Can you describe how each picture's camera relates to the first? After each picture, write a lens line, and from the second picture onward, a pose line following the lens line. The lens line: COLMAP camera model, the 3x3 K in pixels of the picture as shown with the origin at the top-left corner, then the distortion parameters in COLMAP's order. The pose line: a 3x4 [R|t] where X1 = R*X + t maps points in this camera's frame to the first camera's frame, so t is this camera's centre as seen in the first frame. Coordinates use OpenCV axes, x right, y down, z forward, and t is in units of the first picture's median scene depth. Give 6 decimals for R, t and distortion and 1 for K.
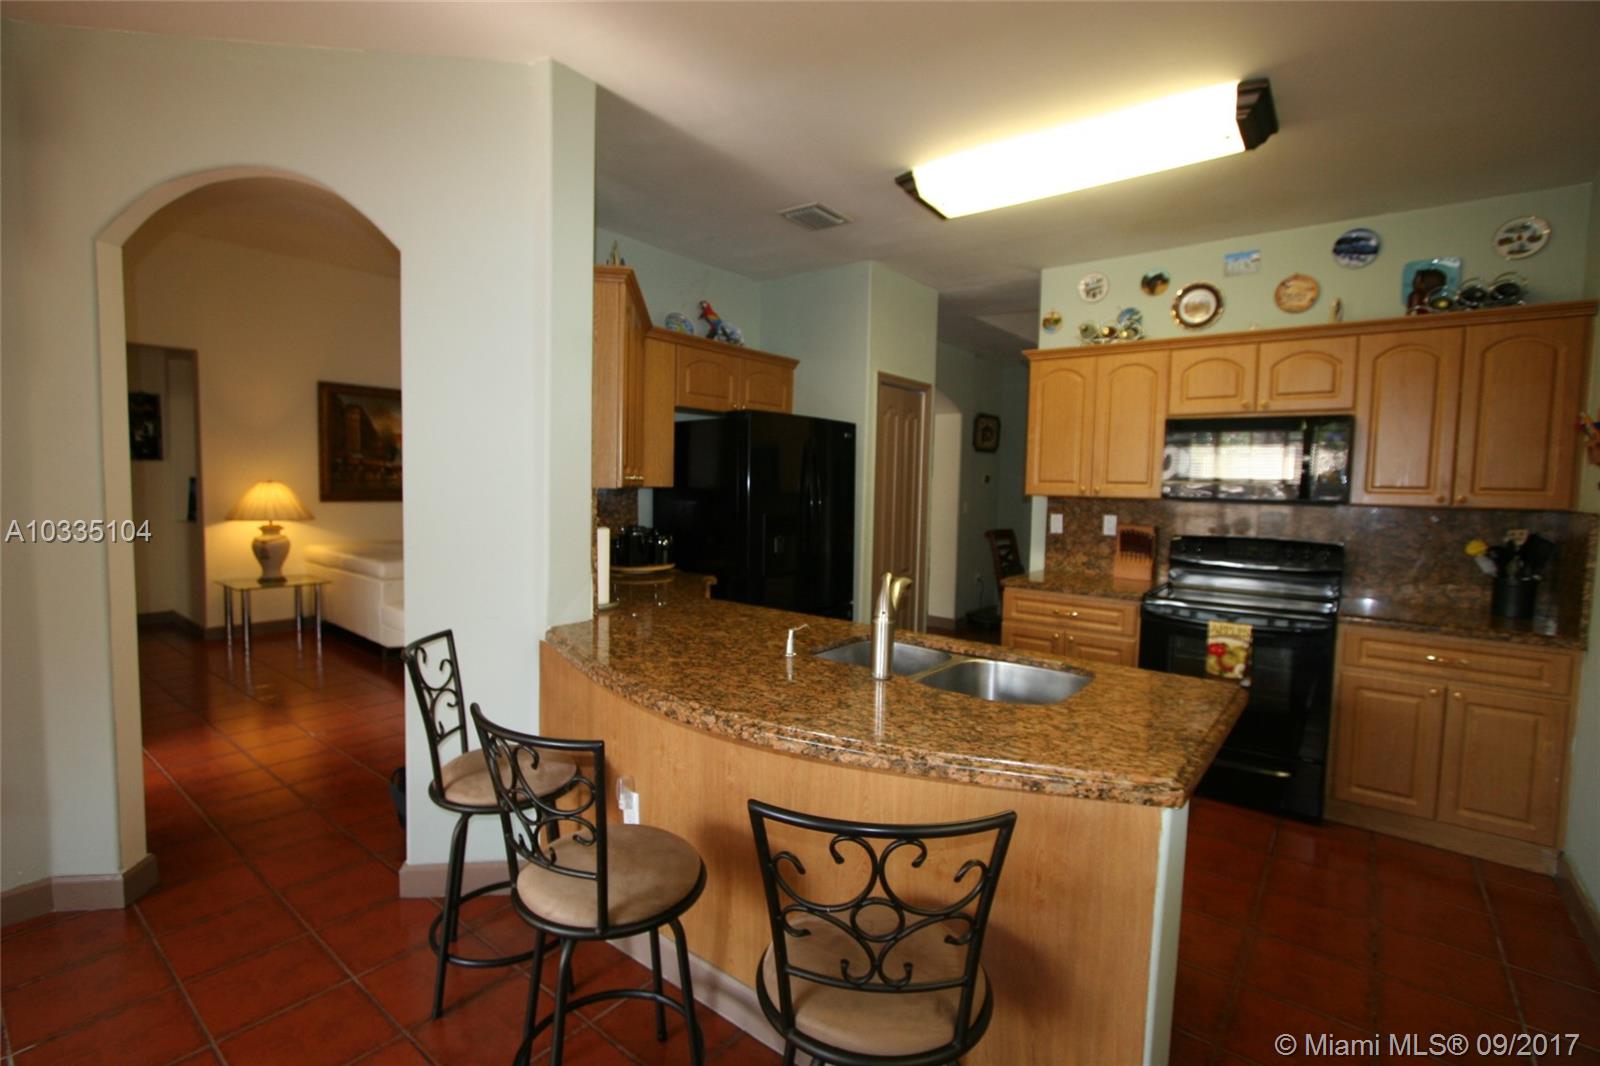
lens RADIAL K [[751.6, 0, 794.8], [0, 751.6, 528.8], [0, 0, 1]] dist [-0.009786, -0.000571]
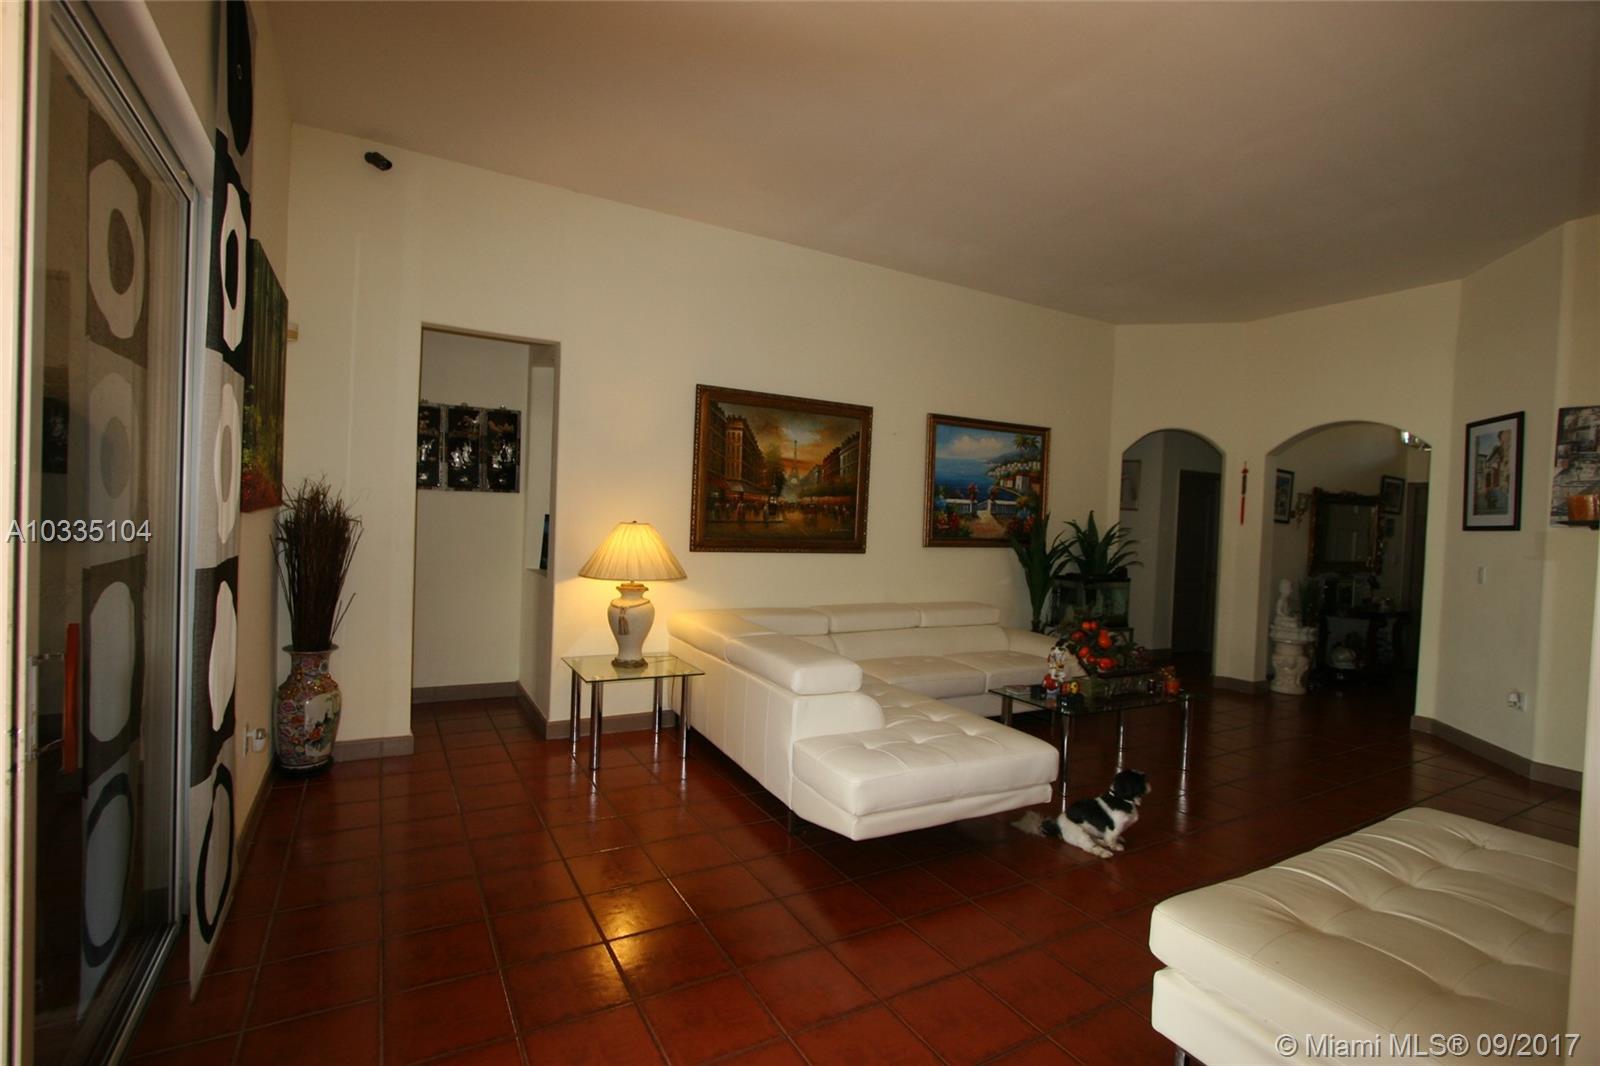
lens RADIAL K [[730.6, 0, 795.1], [0, 730.6, 527.5], [0, 0, 1]] dist [-0.013398, 0.001314]
pose [[0.934249, 0.020346, -0.356041, -0.304432], [-0.039174, 0.998184, -0.045752, -0.032362], [0.354464, 0.056691, 0.933350, 0.398038]]
